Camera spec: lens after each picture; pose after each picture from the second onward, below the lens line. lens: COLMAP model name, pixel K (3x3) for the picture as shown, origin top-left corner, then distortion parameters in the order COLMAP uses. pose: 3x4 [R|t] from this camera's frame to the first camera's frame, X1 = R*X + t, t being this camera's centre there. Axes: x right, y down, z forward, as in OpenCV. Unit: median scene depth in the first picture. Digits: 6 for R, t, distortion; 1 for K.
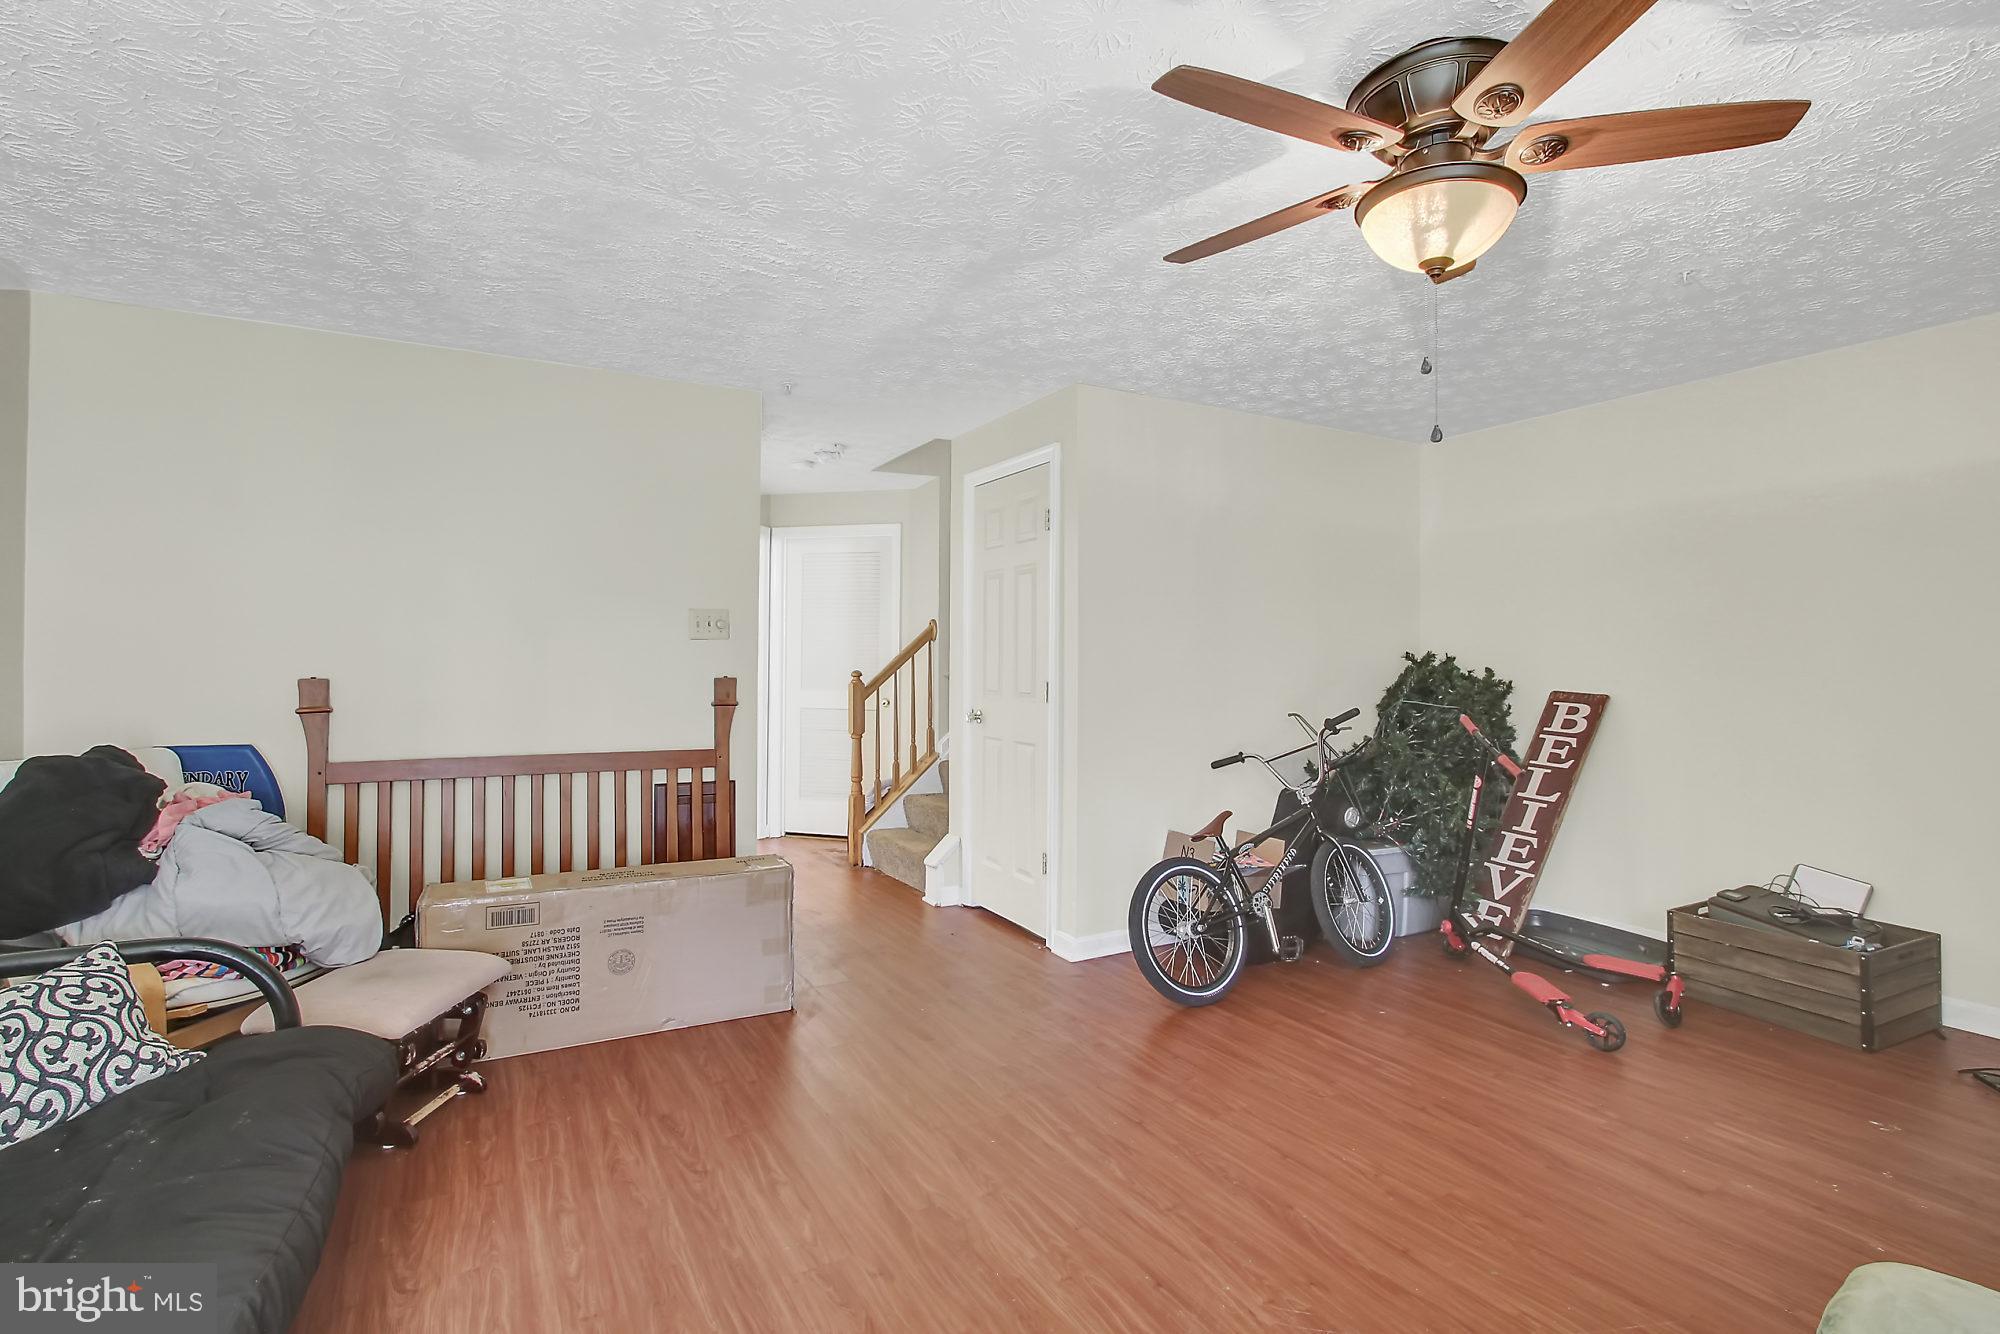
lens RADIAL K [[941.2, 0, 1008.7], [0, 941.2, 658.5], [0, 0, 1]] dist [-0.015270, 0.002242]
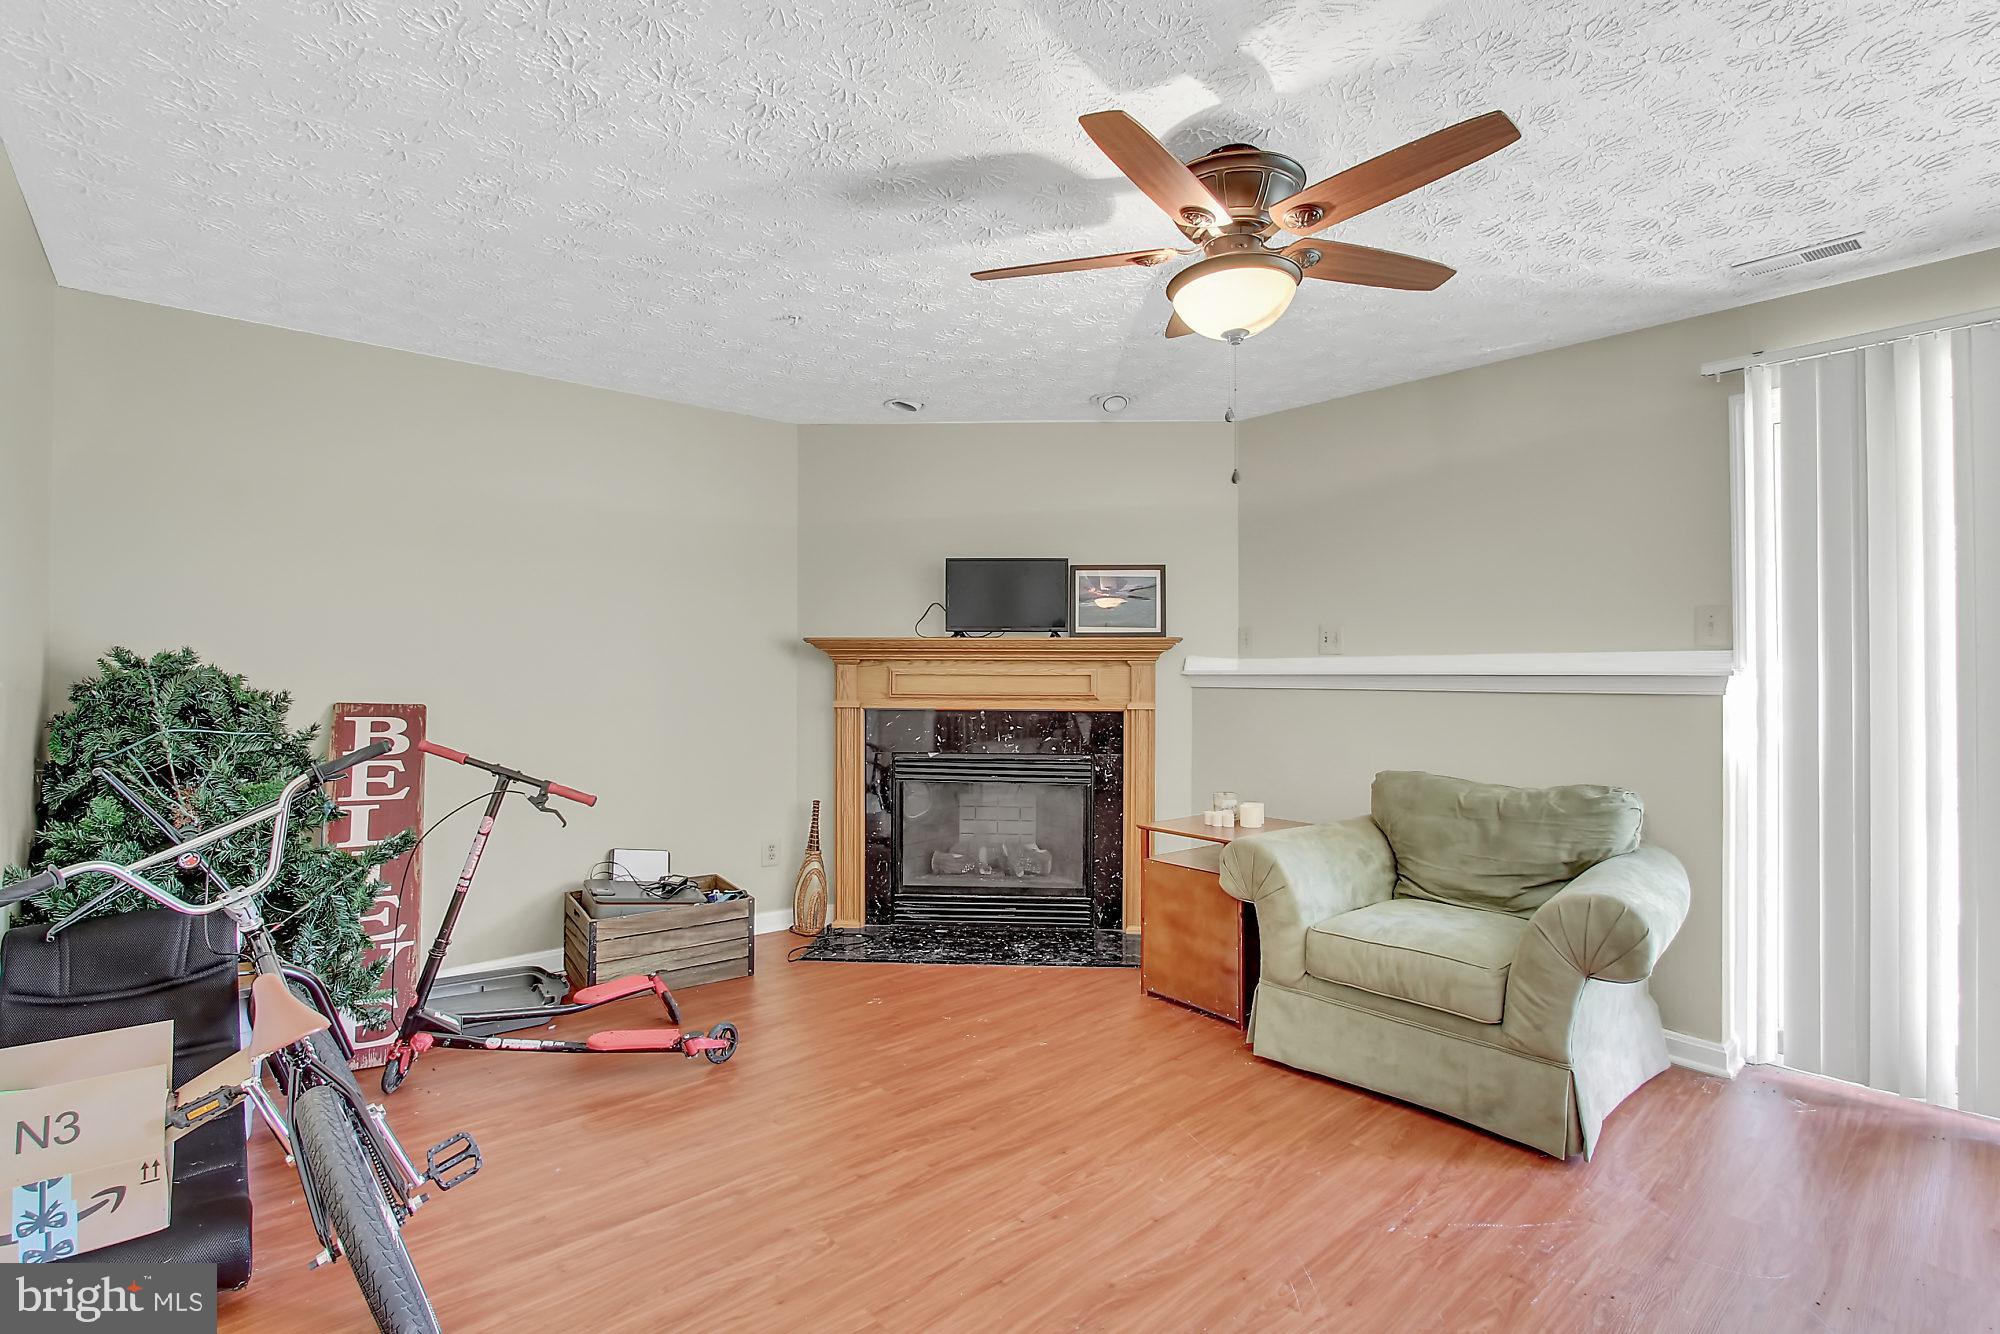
lens RADIAL K [[941.2, 0, 1008.7], [0, 941.2, 658.5], [0, 0, 1]] dist [-0.015270, 0.002242]
pose [[-0.203506, 0.003667, 0.979067, -0.287077], [-0.011034, 0.999921, -0.006039, -0.002736], [-0.979011, -0.012032, -0.203450, 0.663640]]
